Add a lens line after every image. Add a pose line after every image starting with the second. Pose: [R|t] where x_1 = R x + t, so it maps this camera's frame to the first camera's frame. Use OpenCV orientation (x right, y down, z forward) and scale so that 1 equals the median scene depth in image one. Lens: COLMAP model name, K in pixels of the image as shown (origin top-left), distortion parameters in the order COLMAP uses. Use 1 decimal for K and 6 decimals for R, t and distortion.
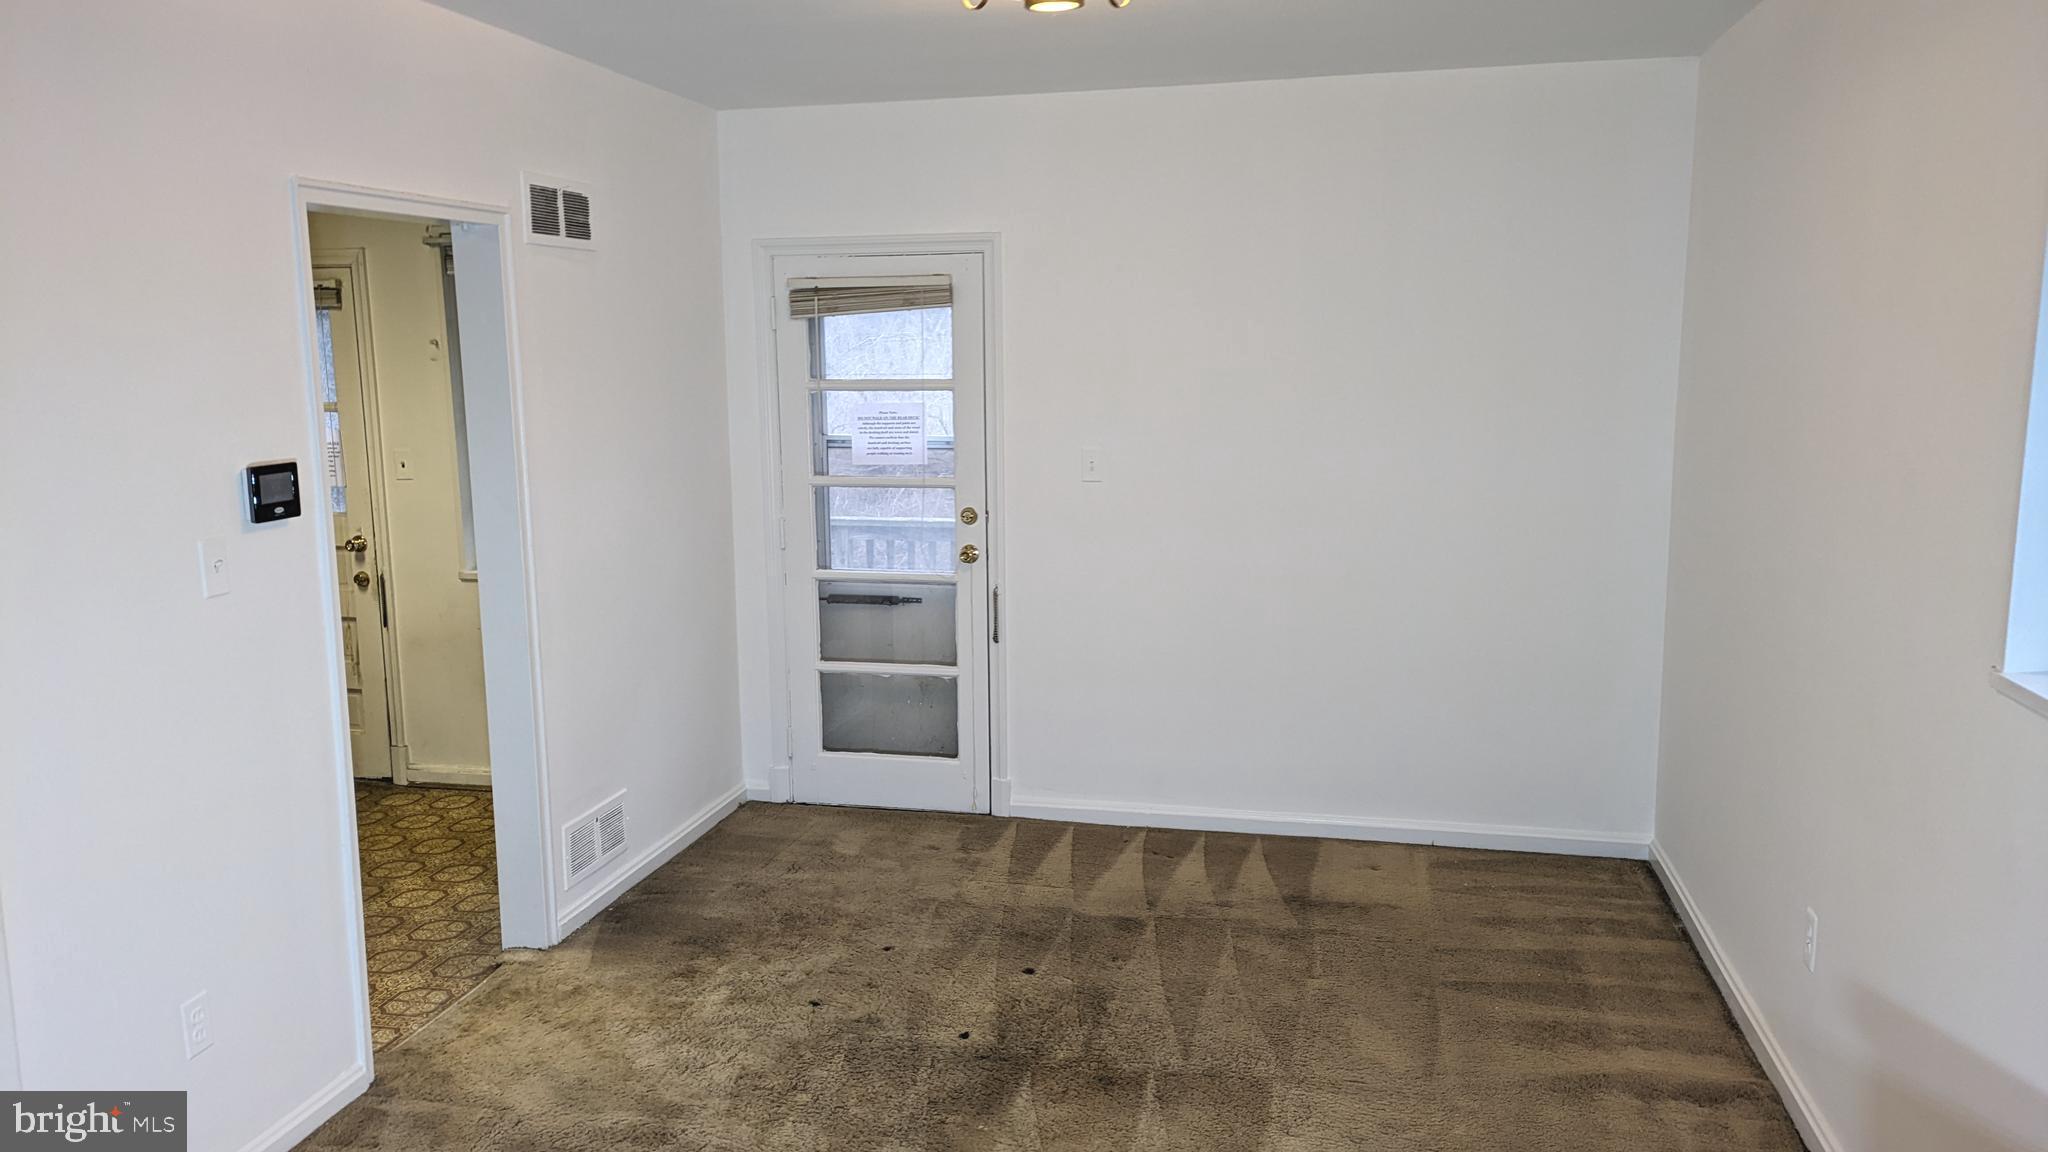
lens RADIAL K [[1504.7, 0, 1024.3], [0, 1504.7, 578.0], [0, 0, 1]] dist [-0.003404, -0.001329]
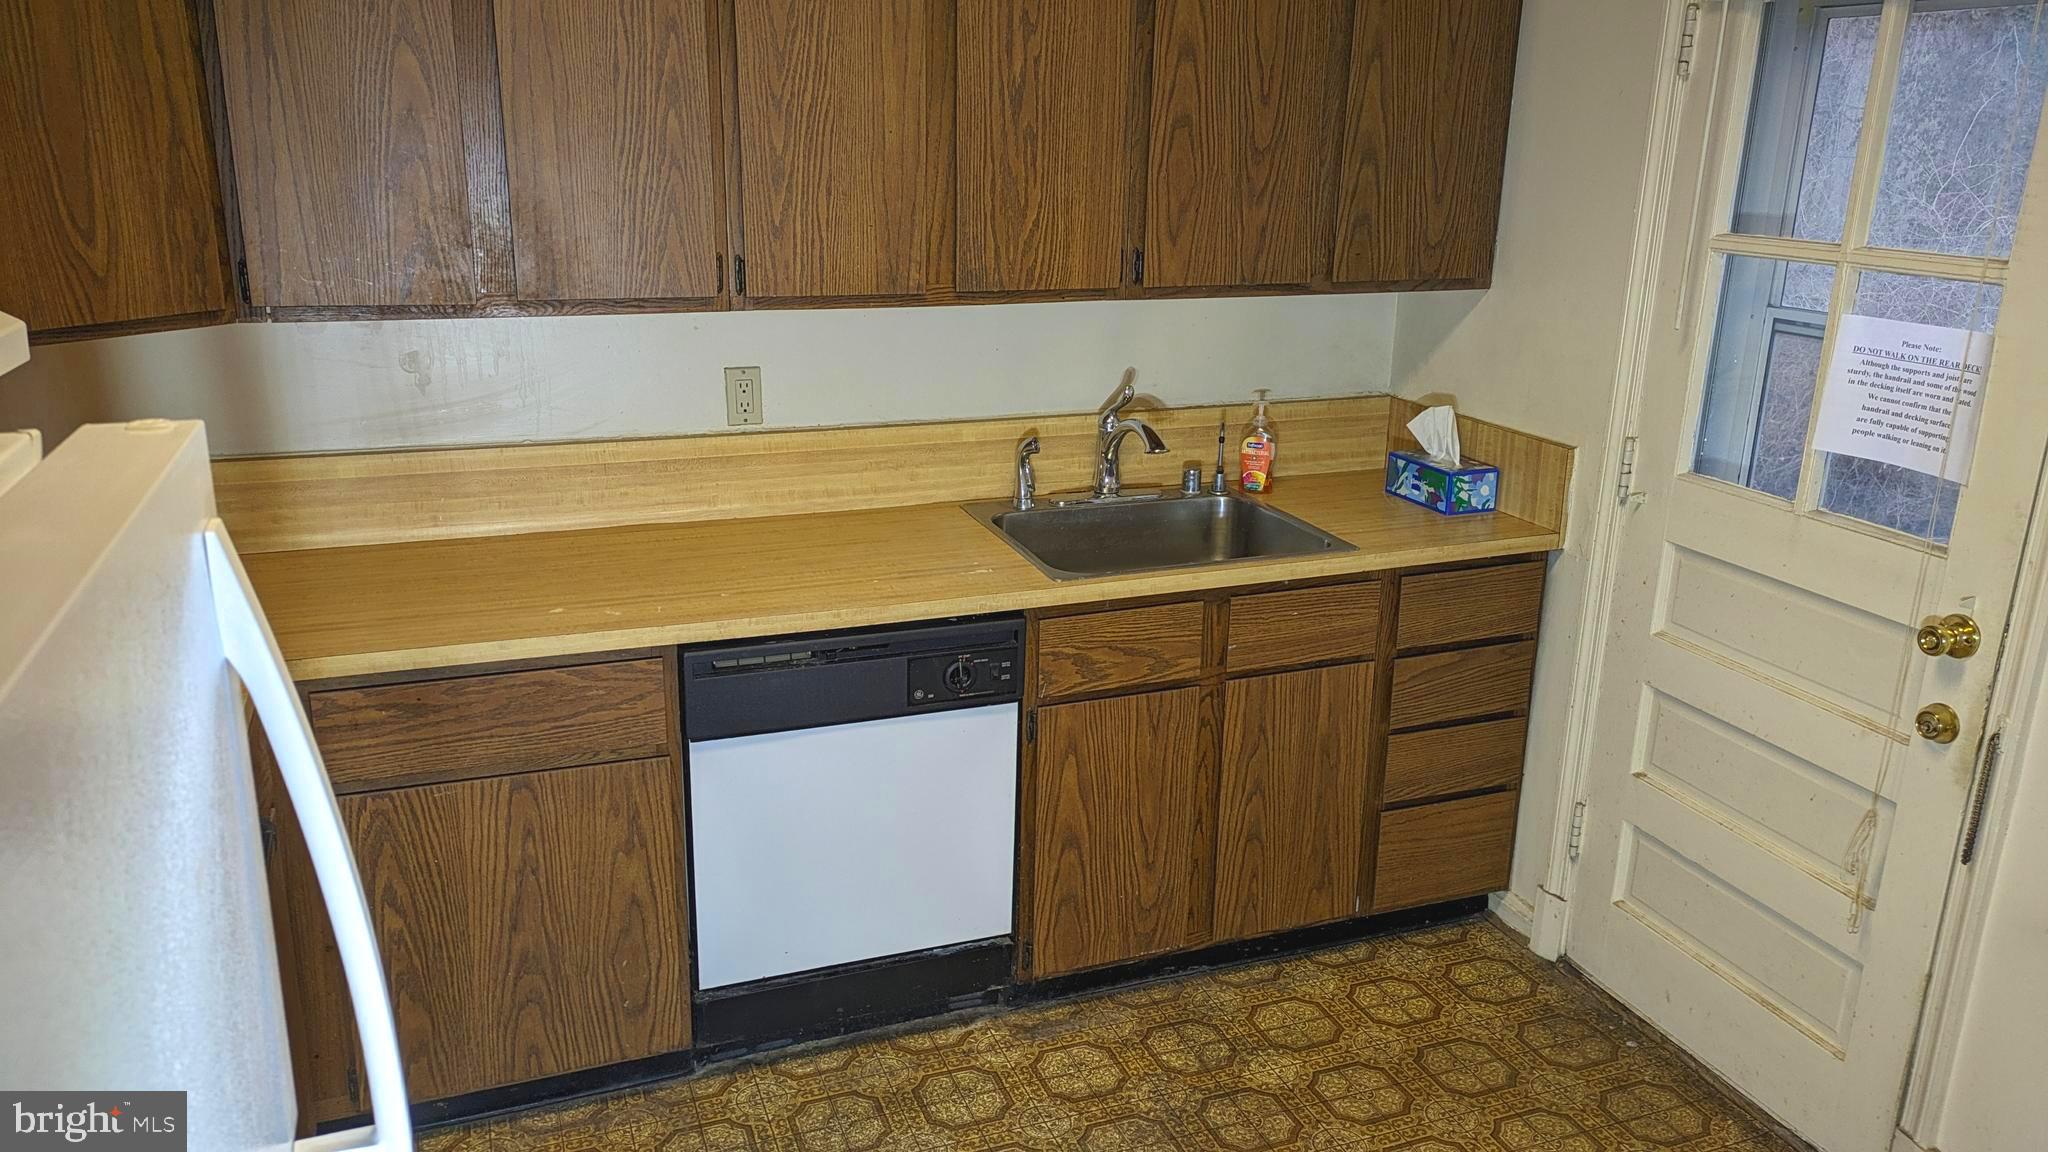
lens RADIAL K [[1504.7, 0, 1023.5], [0, 1504.7, 576.8], [0, 0, 1]] dist [-0.003404, -0.001329]
pose [[0.535773, 0.271420, -0.799549, -0.269741], [-0.157853, 0.962429, 0.220936, -0.083113], [0.829476, 0.007840, 0.558488, 0.593071]]
